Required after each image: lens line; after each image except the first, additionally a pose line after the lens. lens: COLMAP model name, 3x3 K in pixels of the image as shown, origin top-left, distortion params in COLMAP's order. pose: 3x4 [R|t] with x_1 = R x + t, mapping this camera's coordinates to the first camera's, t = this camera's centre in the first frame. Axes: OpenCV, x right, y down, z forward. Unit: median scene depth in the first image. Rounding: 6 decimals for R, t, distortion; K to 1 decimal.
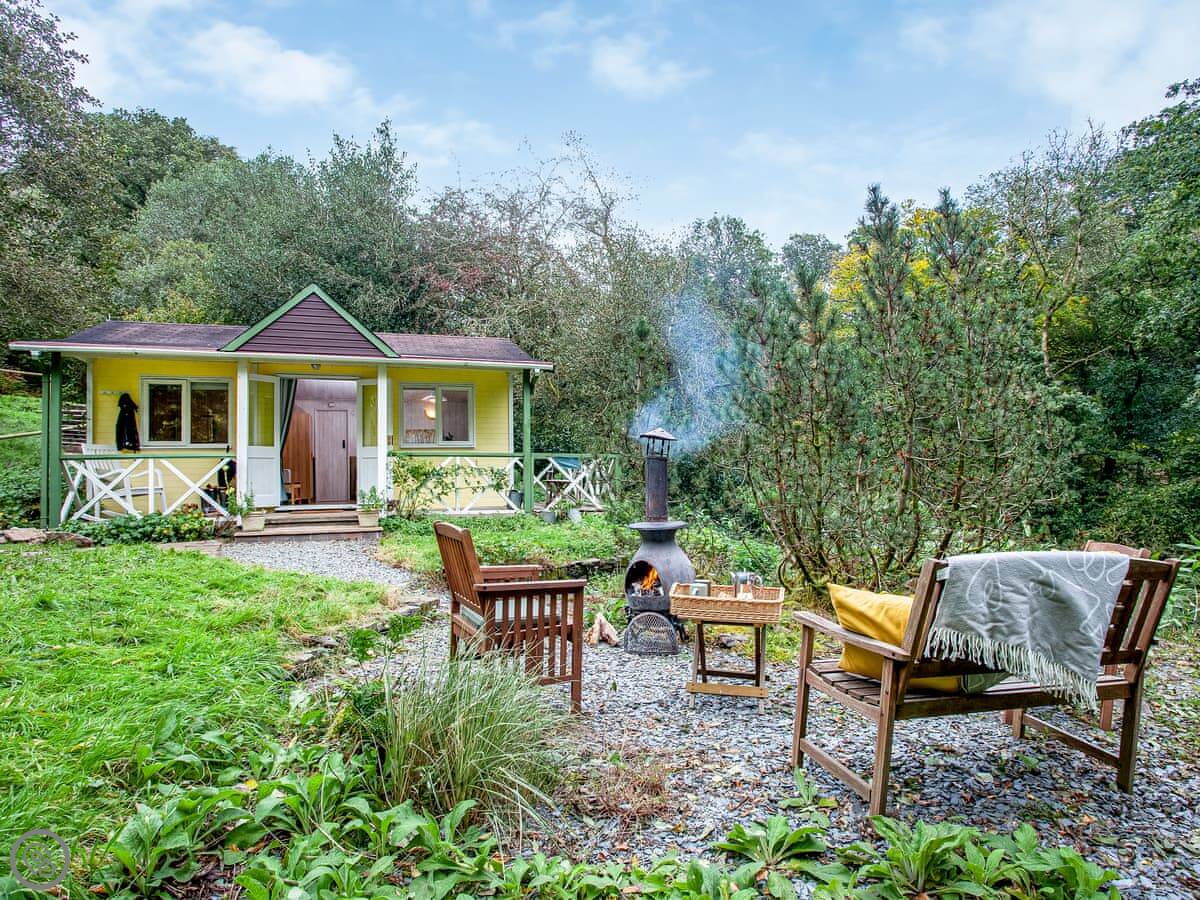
lens RADIAL K [[838.1, 0, 596.7], [0, 838.1, 449.2], [0, 0, 1]] dist [-0.008317, 0.005621]
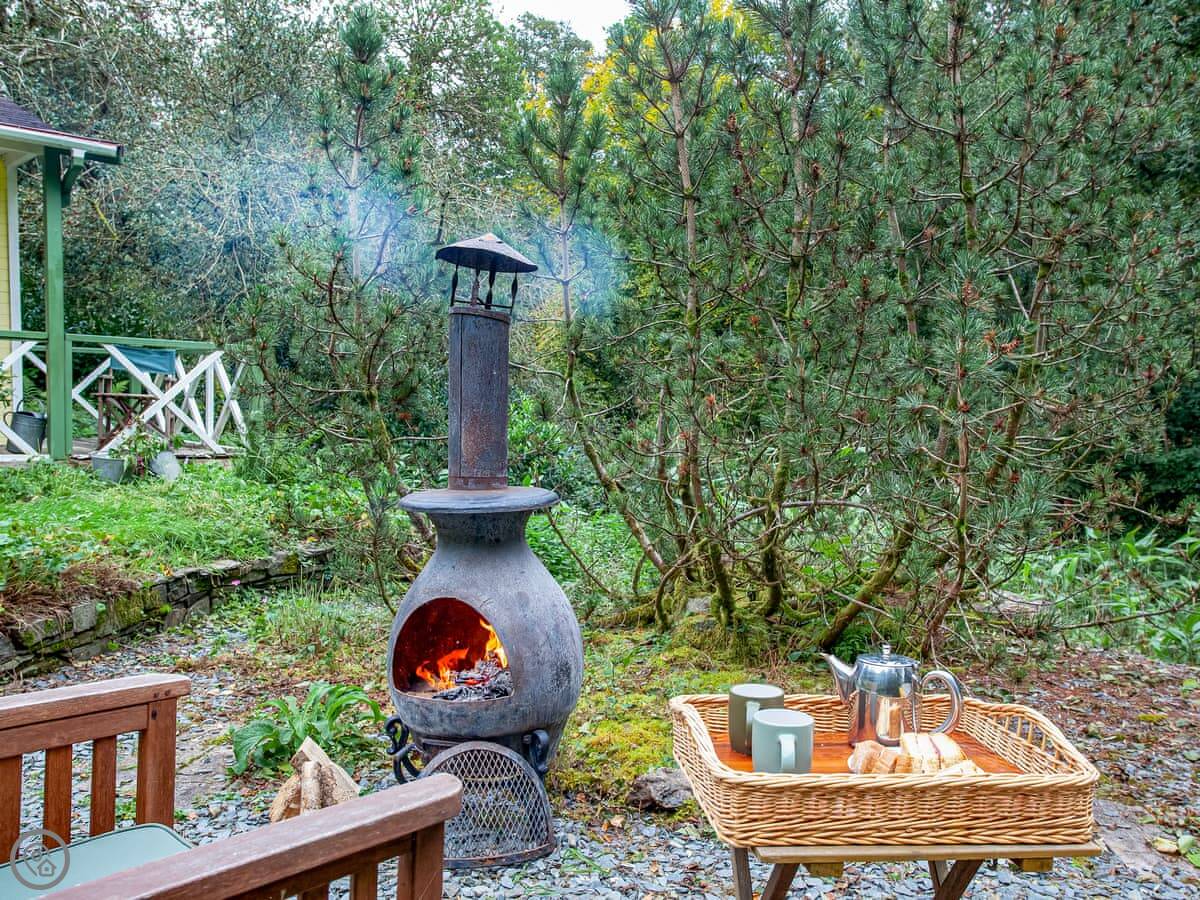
lens RADIAL K [[1067.3, 0, 588.9], [0, 1067.3, 473.6], [0, 0, 1]] dist [-0.015718, 0.021842]
pose [[0.921840, -0.002855, 0.387559, -0.040172], [-0.031950, 0.996009, 0.083334, 0.024095], [-0.386251, -0.089204, 0.918070, 0.340614]]
